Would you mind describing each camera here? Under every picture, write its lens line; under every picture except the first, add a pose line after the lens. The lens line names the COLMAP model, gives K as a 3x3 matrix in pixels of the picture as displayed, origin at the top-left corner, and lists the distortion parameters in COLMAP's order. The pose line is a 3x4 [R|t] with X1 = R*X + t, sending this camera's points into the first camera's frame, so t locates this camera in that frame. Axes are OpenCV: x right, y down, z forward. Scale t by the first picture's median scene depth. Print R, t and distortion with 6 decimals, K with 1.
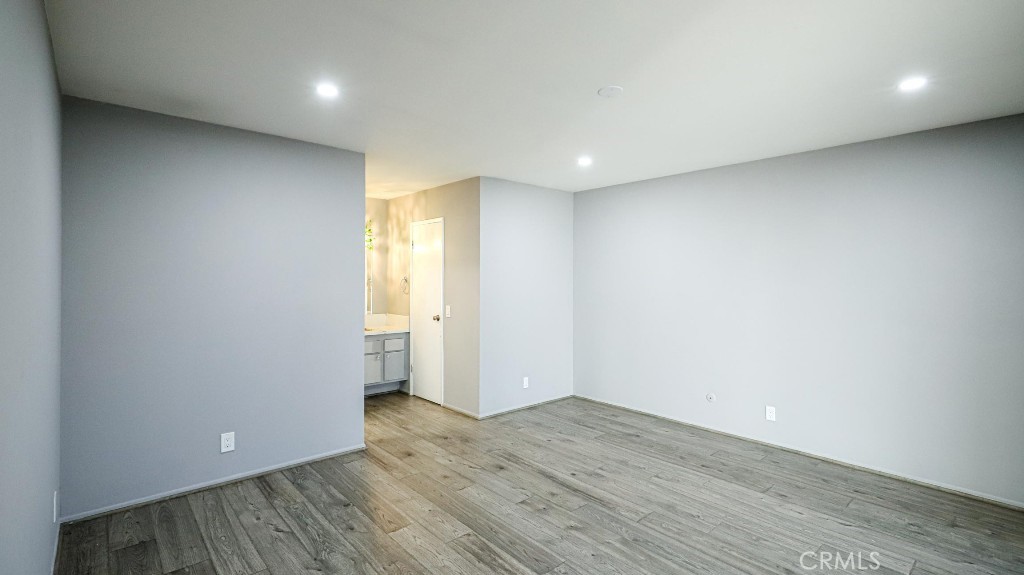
lens RADIAL K [[466.1, 0, 516.8], [0, 466.1, 279.8], [0, 0, 1]] dist [-0.000826, 0.000775]
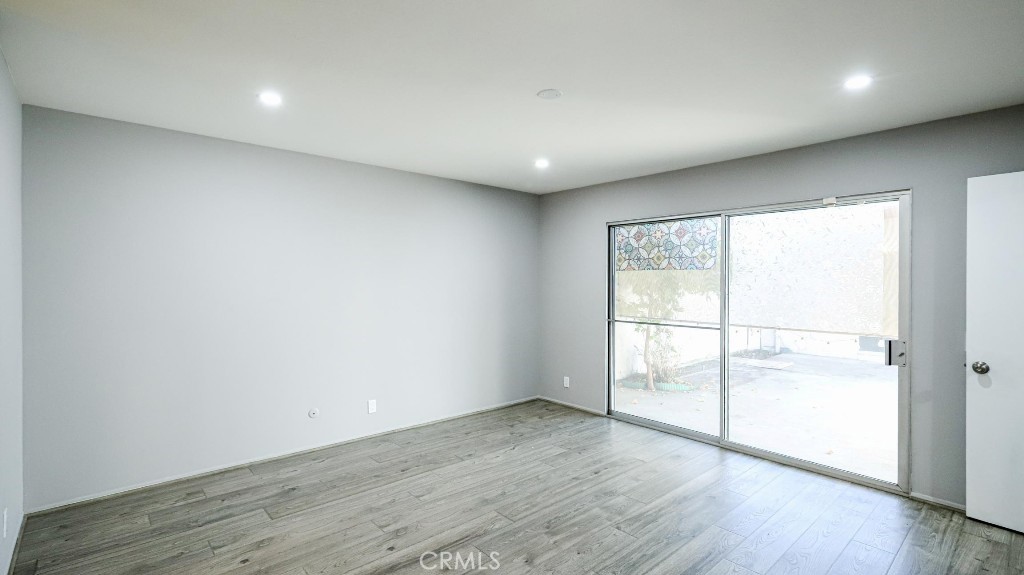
lens RADIAL K [[462.1, 0, 500.5], [0, 462.1, 282.0], [0, 0, 1]] dist [0.000722, 0.001280]
pose [[0.023025, -0.007906, 0.999704, -0.622378], [-0.001841, 0.999967, 0.007951, -0.008928], [-0.999733, -0.002023, 0.023010, 0.842776]]
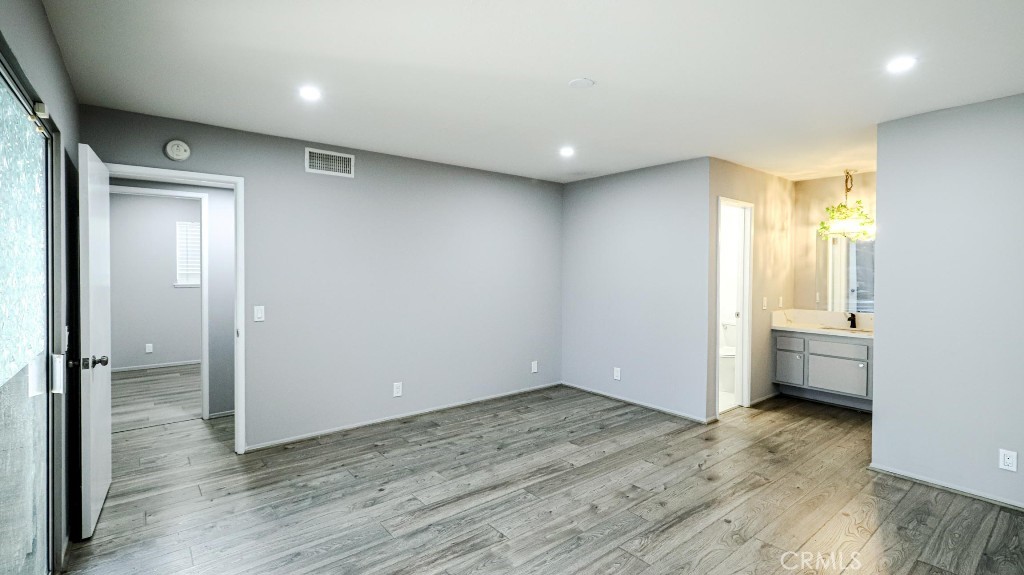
lens RADIAL K [[462.1, 0, 500.5], [0, 462.1, 282.0], [0, 0, 1]] dist [0.000722, 0.001280]
pose [[-0.069658, 0.023730, -0.997289, 0.941760], [-0.004376, 0.999700, 0.024093, 0.001781], [0.997561, 0.006043, -0.069533, 0.698808]]
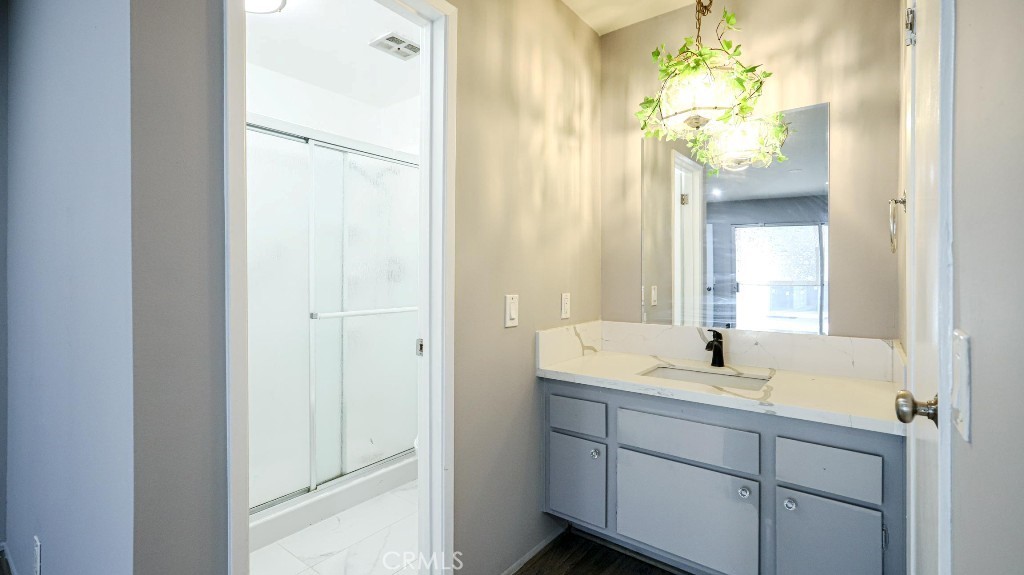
lens RADIAL K [[472.9, 0, 506.8], [0, 472.9, 279.0], [0, 0, 1]] dist [0.000917, 0.001038]
pose [[0.179959, 0.007170, -0.983648, -0.079756], [-0.004699, 0.999968, 0.006429, 0.063978], [0.983663, 0.003465, 0.179987, 1.357273]]
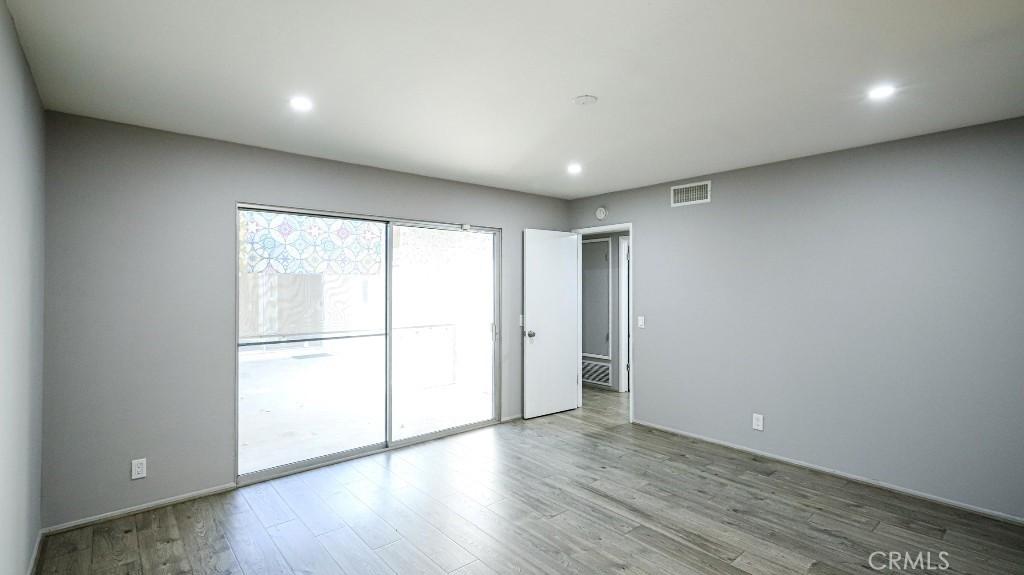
lens RADIAL K [[479.5, 0, 513.5], [0, 479.5, 289.4], [0, 0, 1]] dist [-0.001000, 0.000305]
pose [[-0.999458, -0.004526, 0.032596, 0.245840], [-0.004168, 0.999931, 0.011019, -0.011950], [-0.032644, 0.010877, -0.999408, 1.570909]]
